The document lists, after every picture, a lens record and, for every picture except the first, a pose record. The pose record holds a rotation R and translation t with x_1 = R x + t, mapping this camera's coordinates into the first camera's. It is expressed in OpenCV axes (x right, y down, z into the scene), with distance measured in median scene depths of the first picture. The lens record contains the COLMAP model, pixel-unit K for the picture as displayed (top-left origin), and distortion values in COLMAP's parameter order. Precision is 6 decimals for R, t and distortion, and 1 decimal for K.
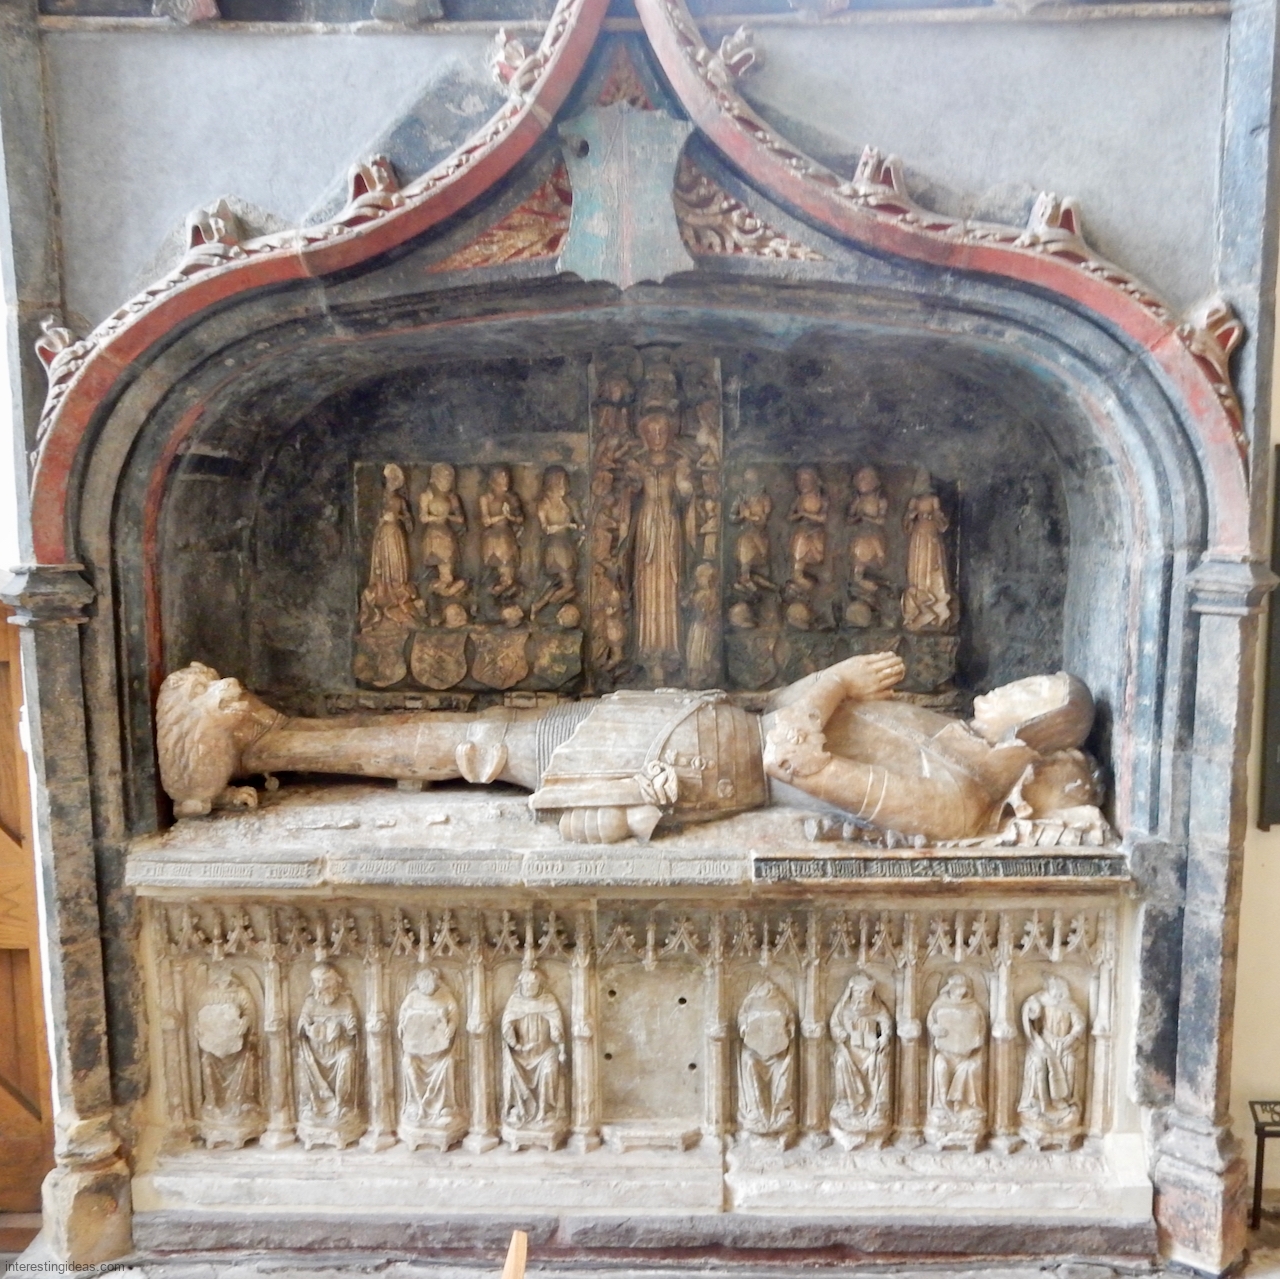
lens RADIAL K [[1374.8, 0, 664.5], [0, 1374.8, 632.7], [0, 0, 1]] dist [-0.000286, 0.000000]
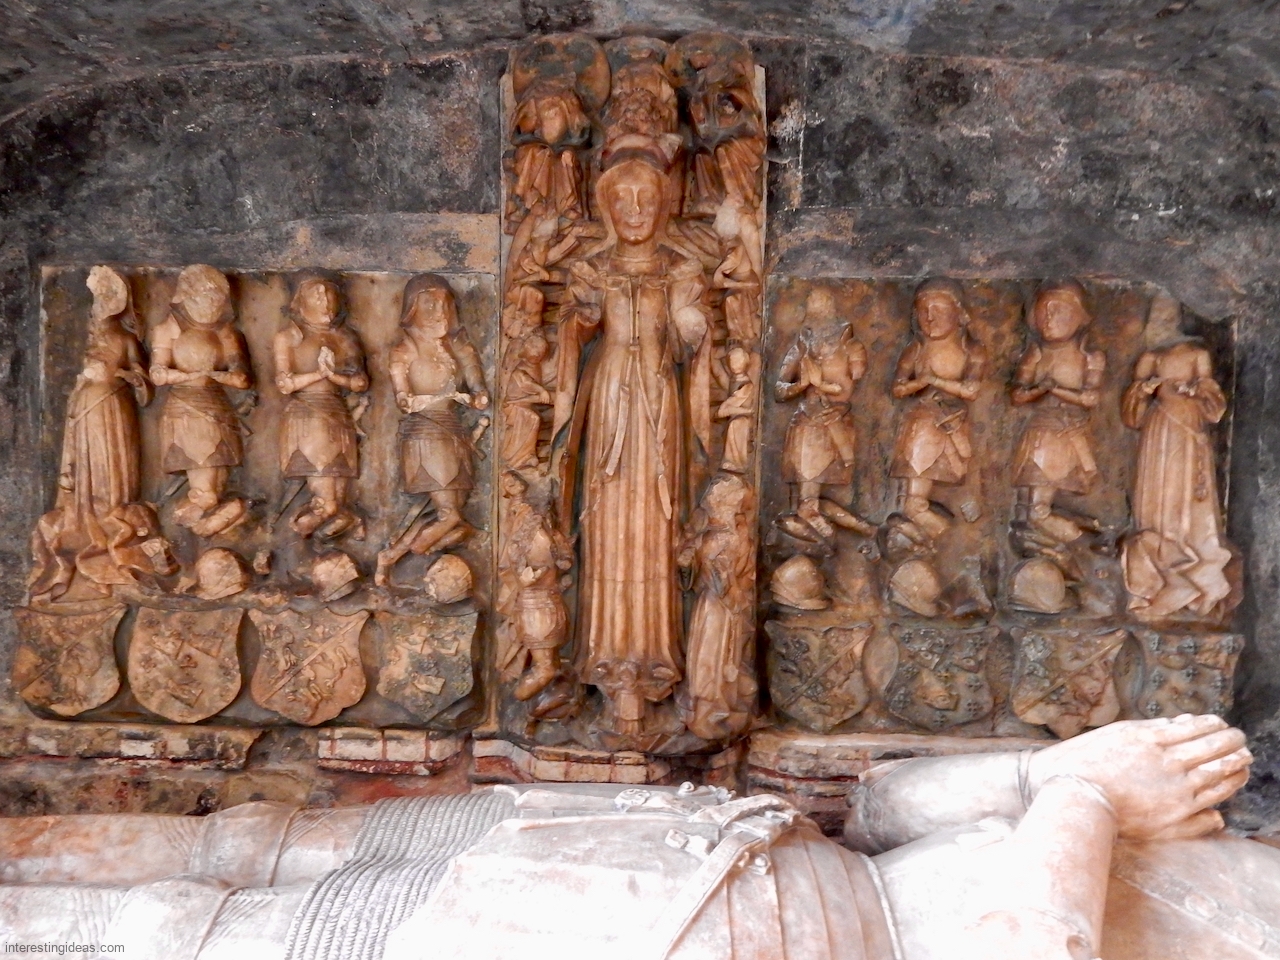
lens RADIAL K [[954.8, 0, 644.3], [0, 954.8, 474.4], [0, 0, 1]] dist [-0.004303, 0.009736]
pose [[0.999835, 0.018098, 0.001719, -0.001112], [-0.018023, 0.999158, -0.036868, -0.042835], [-0.002385, 0.036831, 0.999319, 0.735246]]
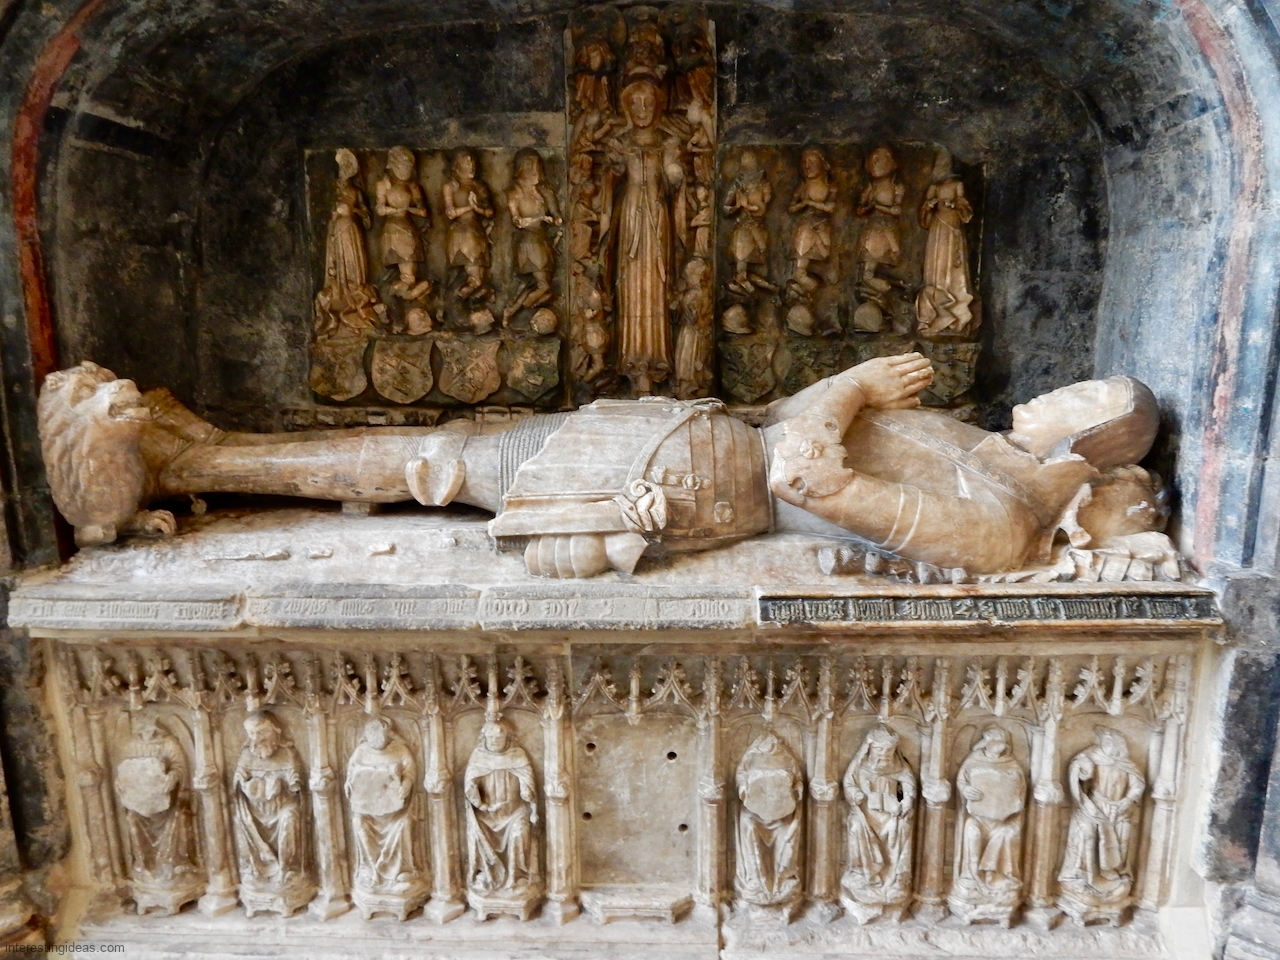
lens RADIAL K [[992.1, 0, 639.0], [0, 992.1, 492.1], [0, 0, 1]] dist [-0.002223, 0.000400]
pose [[0.999902, -0.000944, -0.013952, 0.001132], [0.002257, 0.995535, 0.094366, 0.042623], [0.013800, -0.094388, 0.995440, 0.385498]]
